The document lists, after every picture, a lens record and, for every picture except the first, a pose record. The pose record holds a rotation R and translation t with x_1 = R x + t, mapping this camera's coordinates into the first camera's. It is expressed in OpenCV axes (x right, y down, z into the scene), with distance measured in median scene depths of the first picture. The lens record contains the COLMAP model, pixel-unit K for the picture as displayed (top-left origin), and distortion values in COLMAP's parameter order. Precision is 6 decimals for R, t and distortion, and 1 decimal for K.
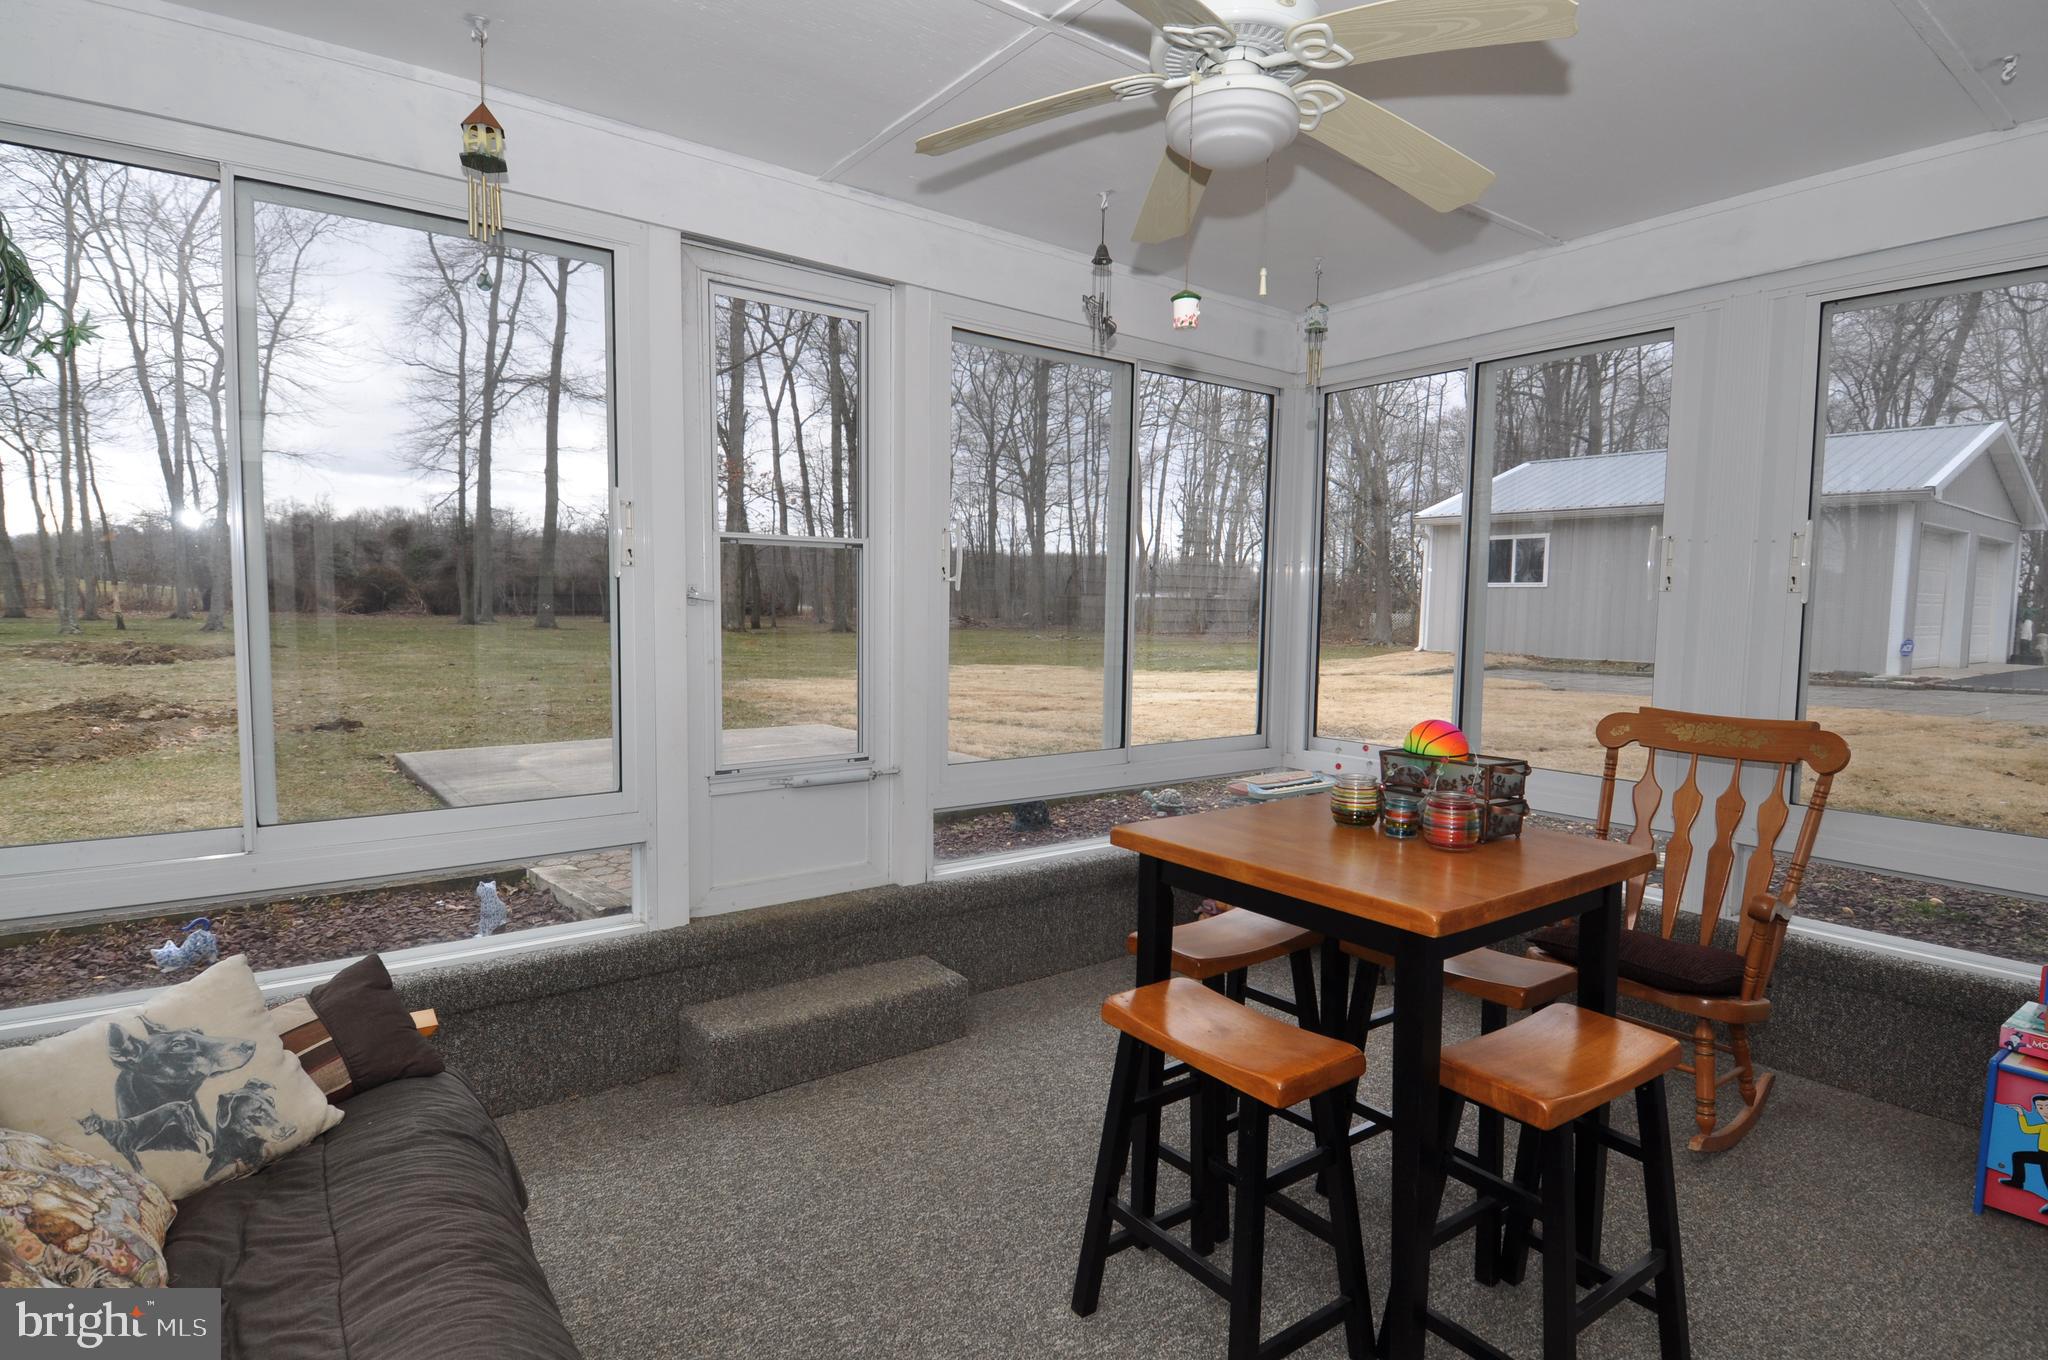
lens RADIAL K [[1054.3, 0, 1010.8], [0, 1054.3, 688.1], [0, 0, 1]] dist [0.044593, -0.047928]
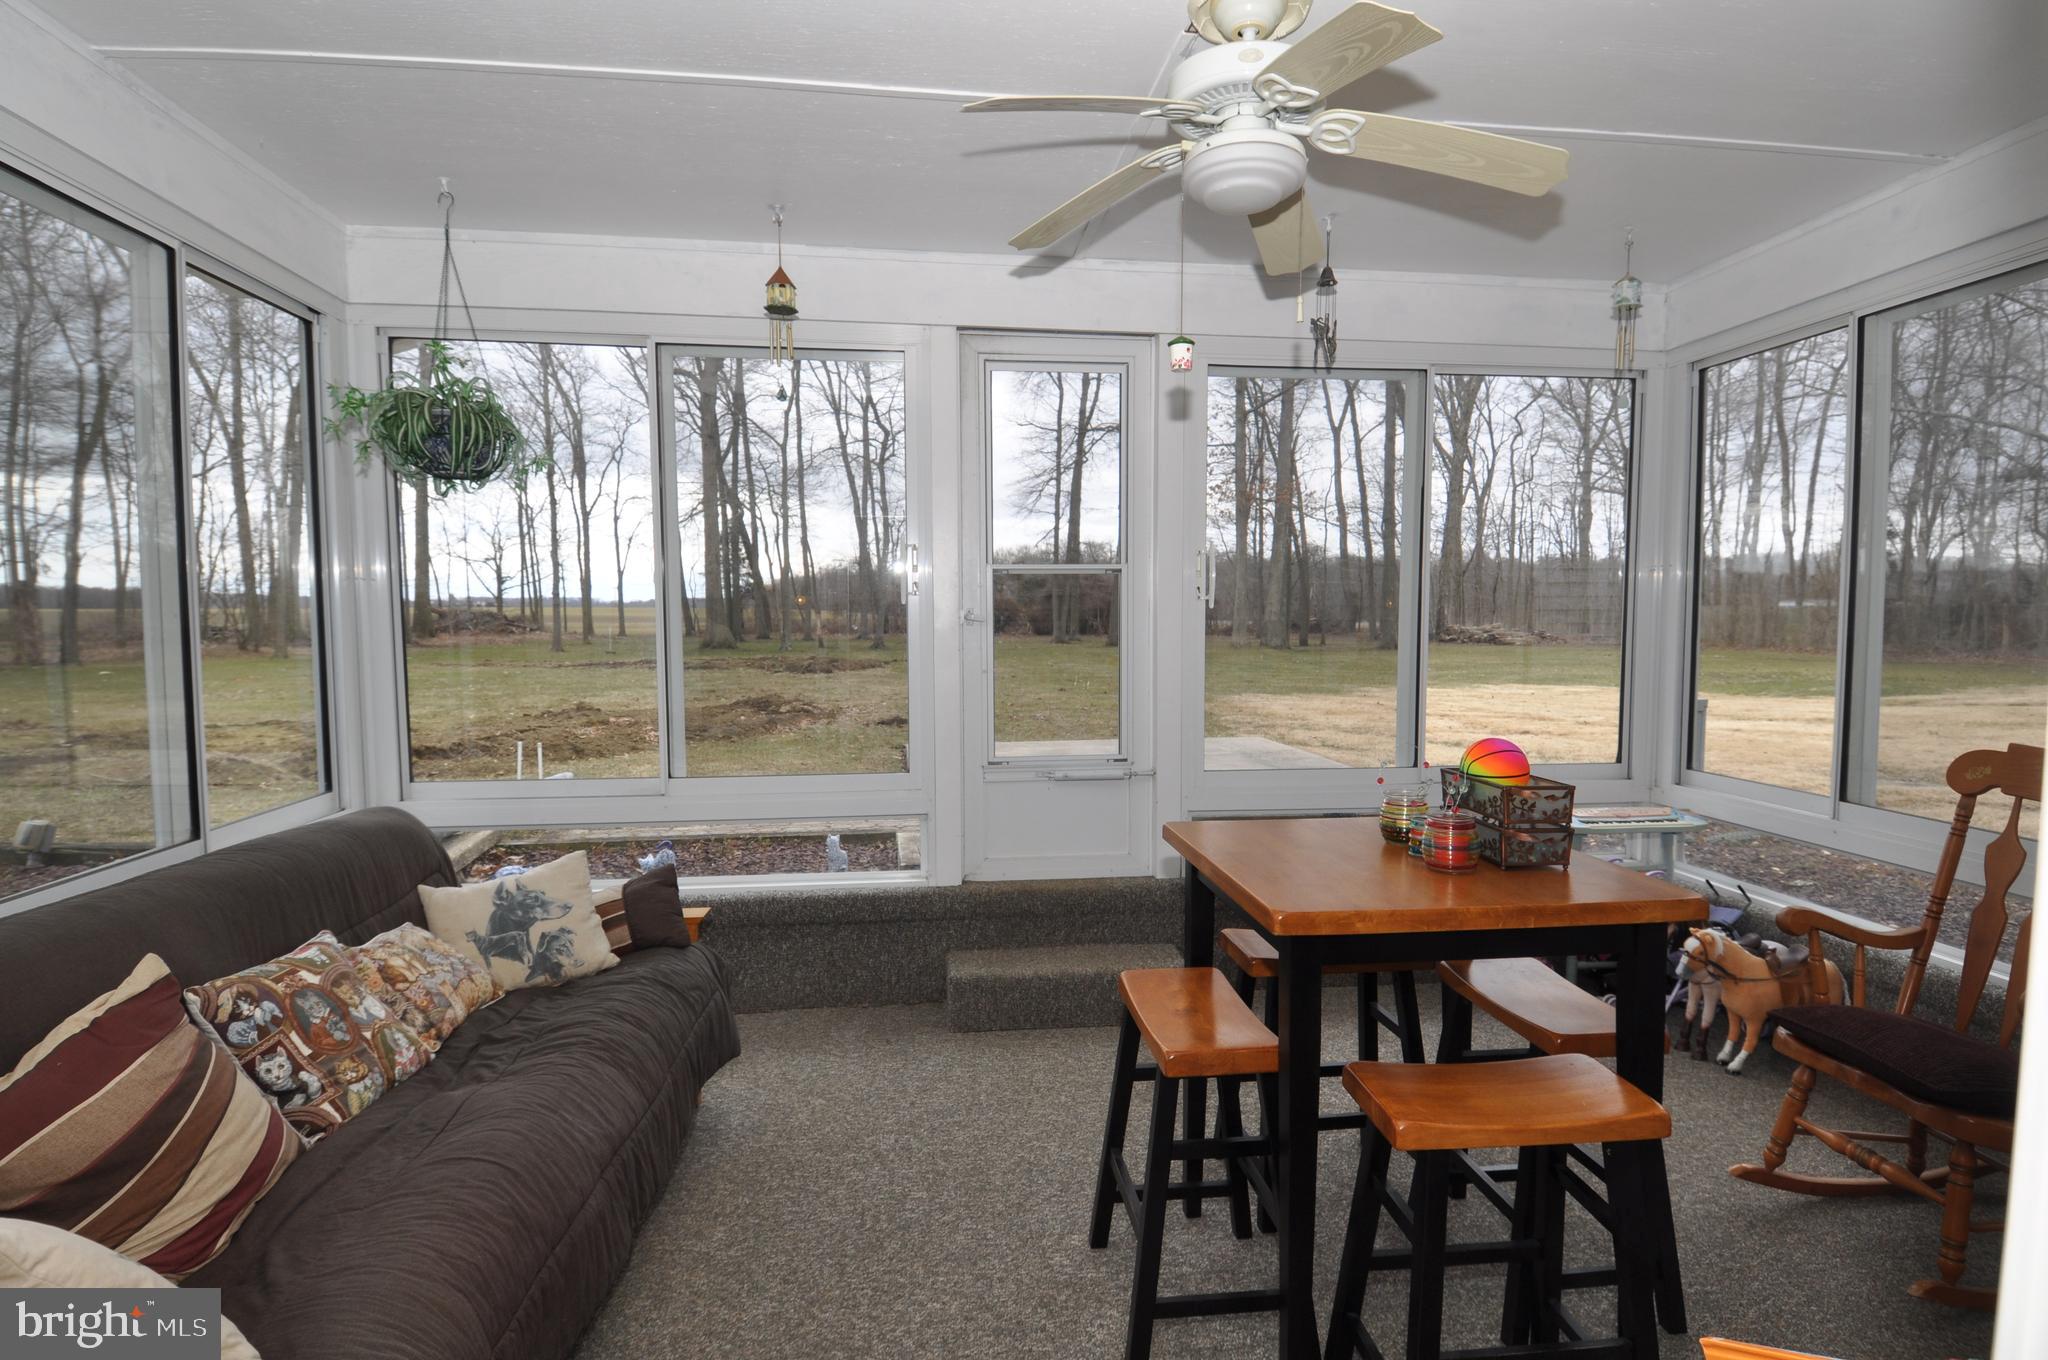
lens RADIAL K [[1054.3, 0, 1049.0], [0, 1054.3, 691.1], [0, 0, 1]] dist [0.044593, -0.047928]
pose [[0.865725, 0.019766, -0.500129, 0.369131], [-0.026671, 0.999622, -0.006662, 0.003560], [0.499808, 0.019106, 0.865925, -0.011143]]
